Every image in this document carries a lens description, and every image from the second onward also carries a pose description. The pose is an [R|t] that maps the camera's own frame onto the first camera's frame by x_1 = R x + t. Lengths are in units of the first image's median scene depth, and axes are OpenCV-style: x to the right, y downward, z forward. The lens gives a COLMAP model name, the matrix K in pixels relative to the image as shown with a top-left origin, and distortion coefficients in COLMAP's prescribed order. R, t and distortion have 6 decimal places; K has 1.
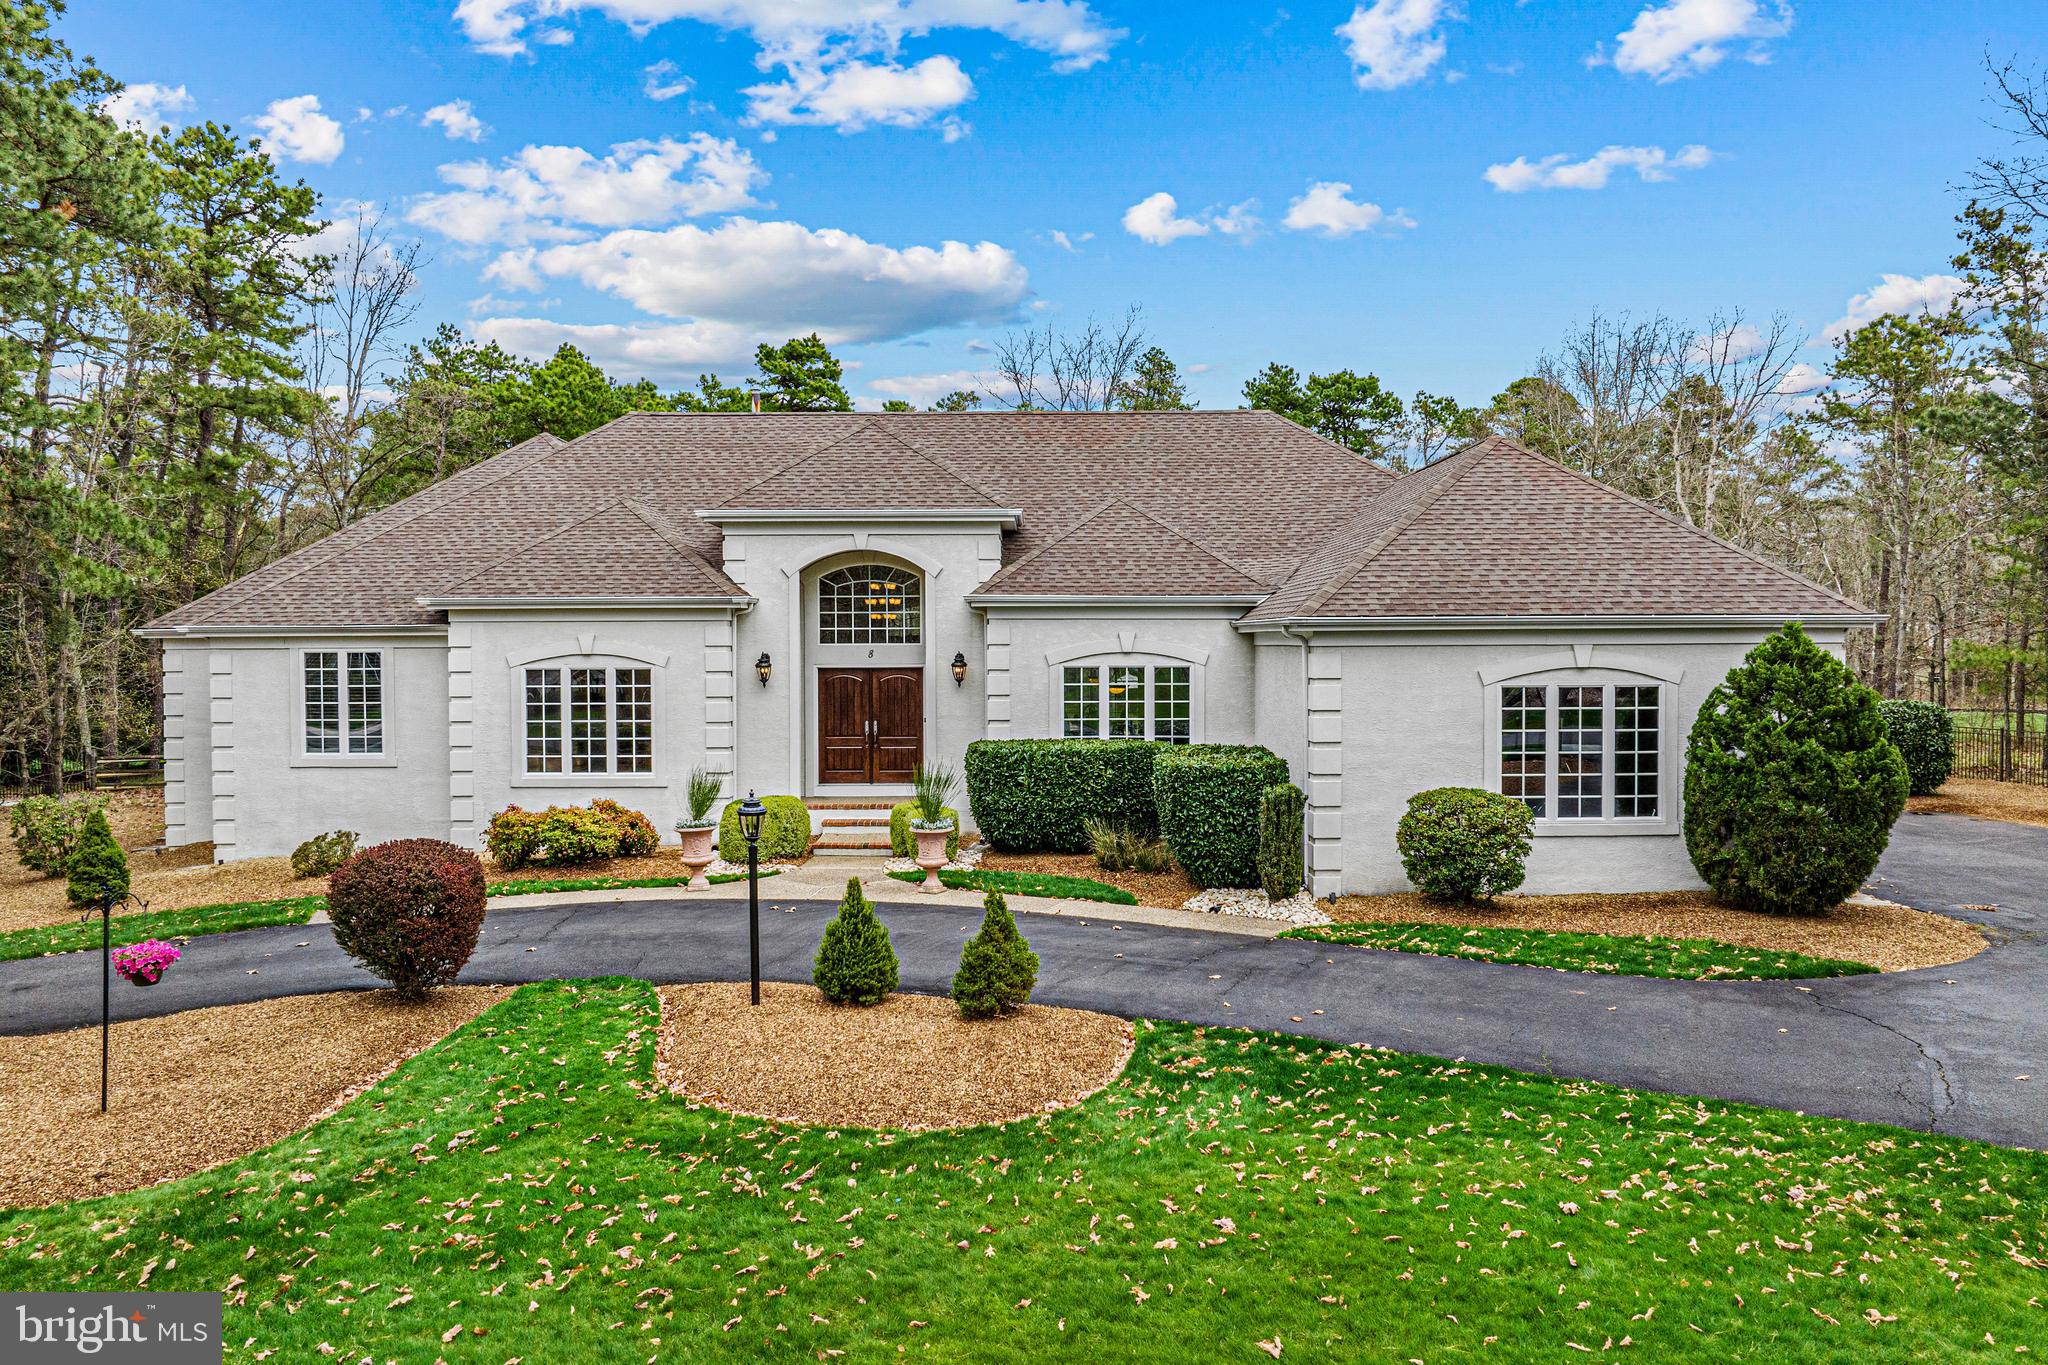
lens RADIAL K [[1449.7, 0, 1037.6], [0, 1449.7, 682.7], [0, 0, 1]] dist [-0.039035, 0.000657]
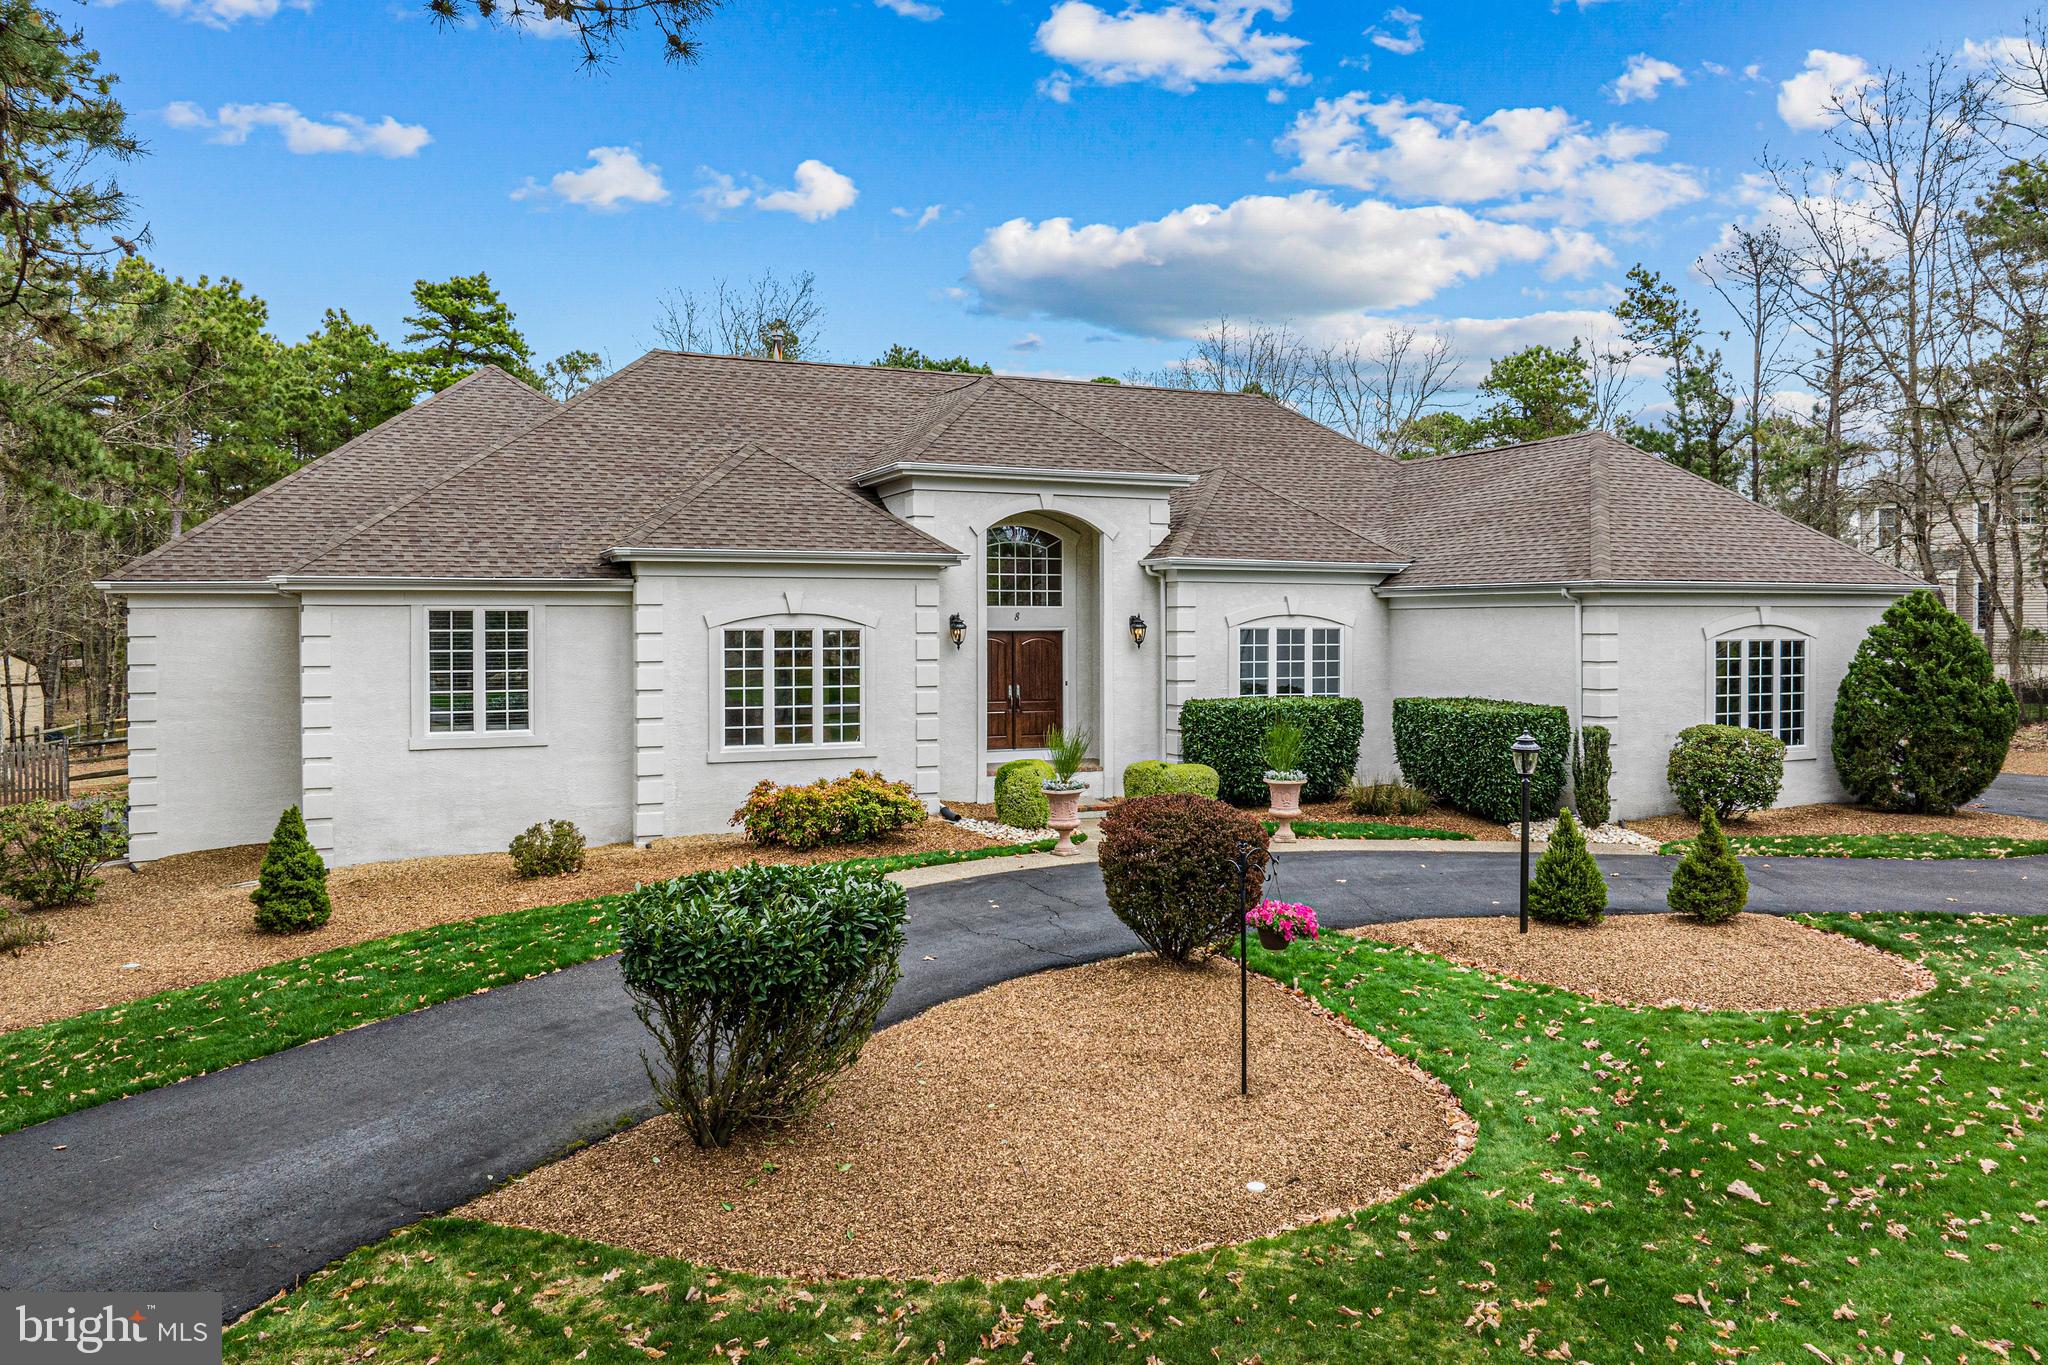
lens RADIAL K [[1451.5, 0, 1034.2], [0, 1451.5, 670.1], [0, 0, 1]] dist [-0.038370, -0.002895]
pose [[0.914313, -0.009866, 0.404888, -0.597790], [0.009021, 0.999951, 0.003996, 0.014883], [-0.404908, -0.000001, 0.914357, 0.112221]]
